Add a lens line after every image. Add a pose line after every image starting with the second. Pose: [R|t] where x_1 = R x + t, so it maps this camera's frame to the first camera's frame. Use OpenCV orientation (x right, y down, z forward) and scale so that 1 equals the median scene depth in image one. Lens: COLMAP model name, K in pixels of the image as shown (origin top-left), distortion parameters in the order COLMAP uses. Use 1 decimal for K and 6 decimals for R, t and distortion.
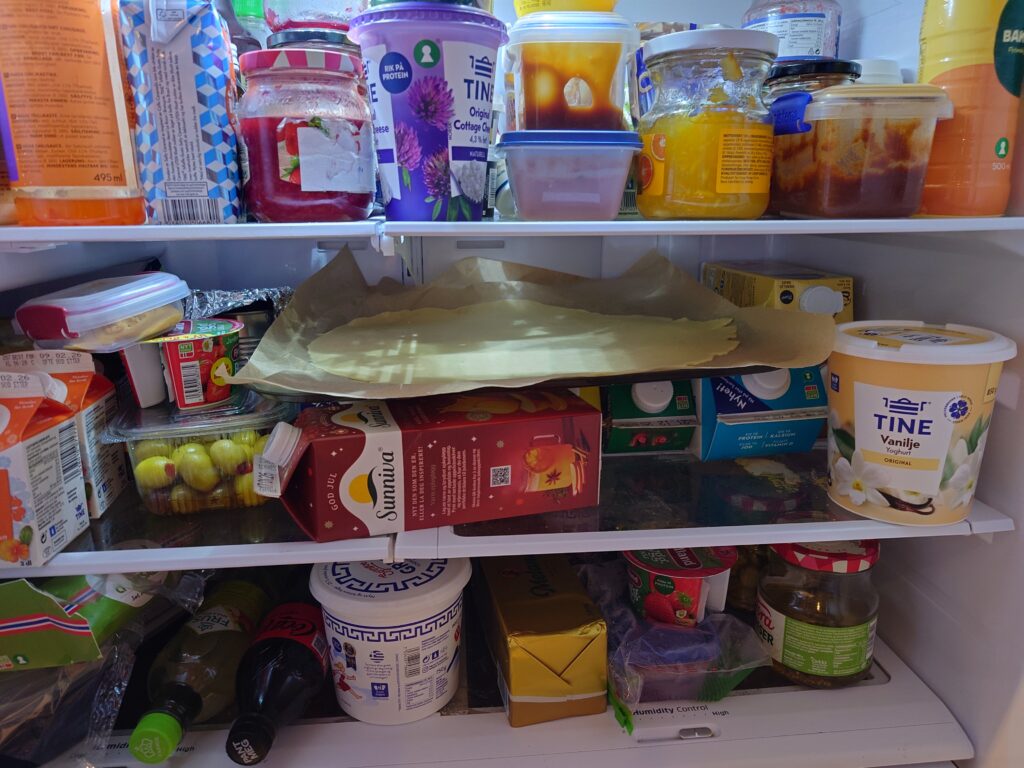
lens RADIAL K [[719.7, 0, 512.2], [0, 719.7, 382.5], [0, 0, 1]] dist [-0.006700, 0.012934]
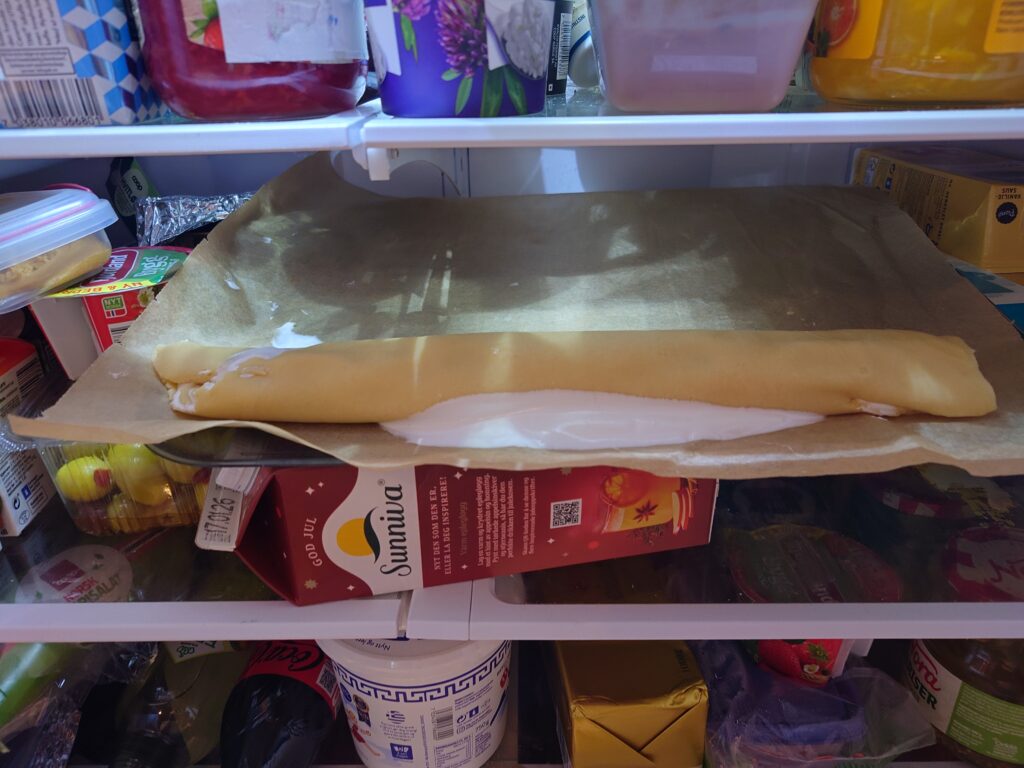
lens RADIAL K [[719.7, 0, 511.8], [0, 719.7, 386.0], [0, 0, 1]] dist [-0.006700, 0.012934]
pose [[0.995254, 0.027565, -0.093325, -0.007327], [-0.009520, 0.982022, 0.188529, -0.110041], [0.096844, -0.186745, 0.977623, 0.369556]]
